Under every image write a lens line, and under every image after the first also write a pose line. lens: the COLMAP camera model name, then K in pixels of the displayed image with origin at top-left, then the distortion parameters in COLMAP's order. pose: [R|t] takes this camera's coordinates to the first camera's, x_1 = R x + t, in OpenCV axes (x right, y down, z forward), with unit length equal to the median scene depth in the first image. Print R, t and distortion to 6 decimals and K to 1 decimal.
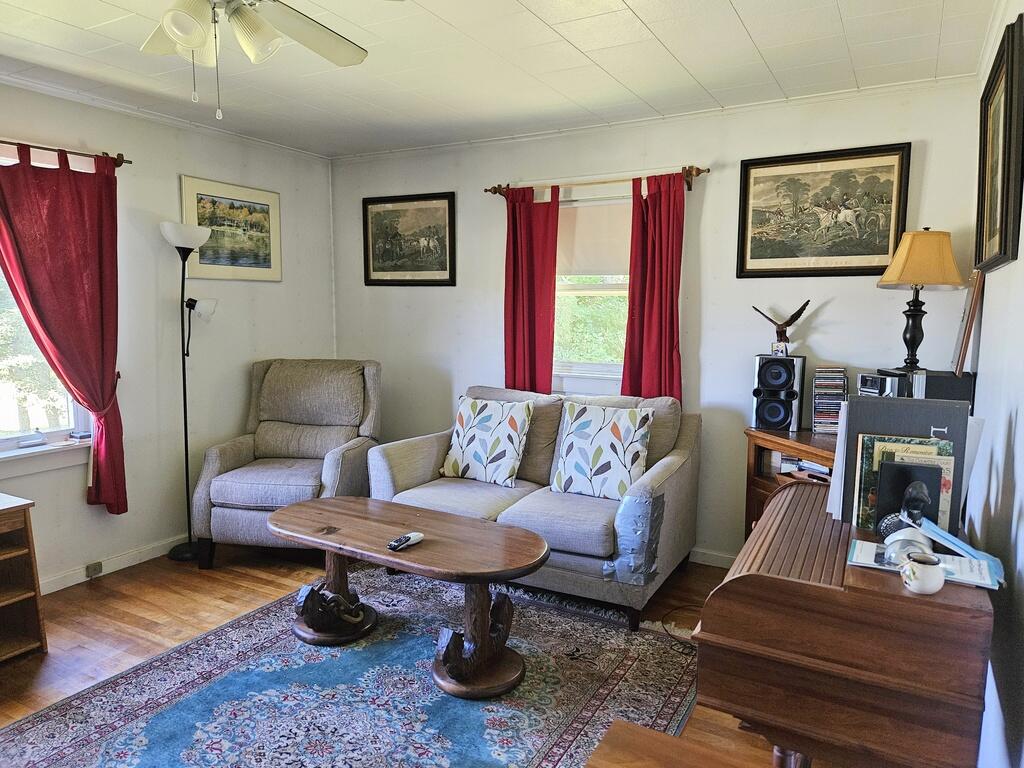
lens RADIAL K [[702.9, 0, 506.0], [0, 702.9, 379.3], [0, 0, 1]] dist [0.064162, -0.042233]
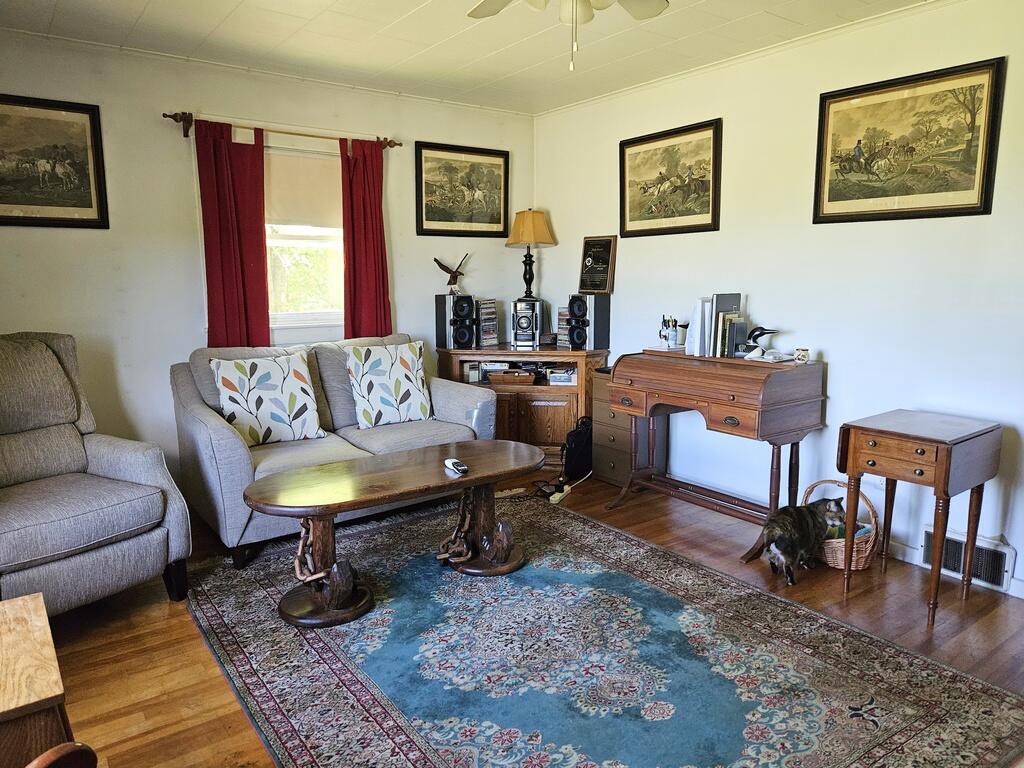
lens RADIAL K [[702.9, 0, 508.3], [0, 702.9, 383.5], [0, 0, 1]] dist [0.064162, -0.042233]
pose [[0.400459, -0.153861, 0.903305, -0.814658], [0.101963, 0.987162, 0.122942, -0.019879], [-0.910624, 0.042871, 0.411006, 0.353252]]
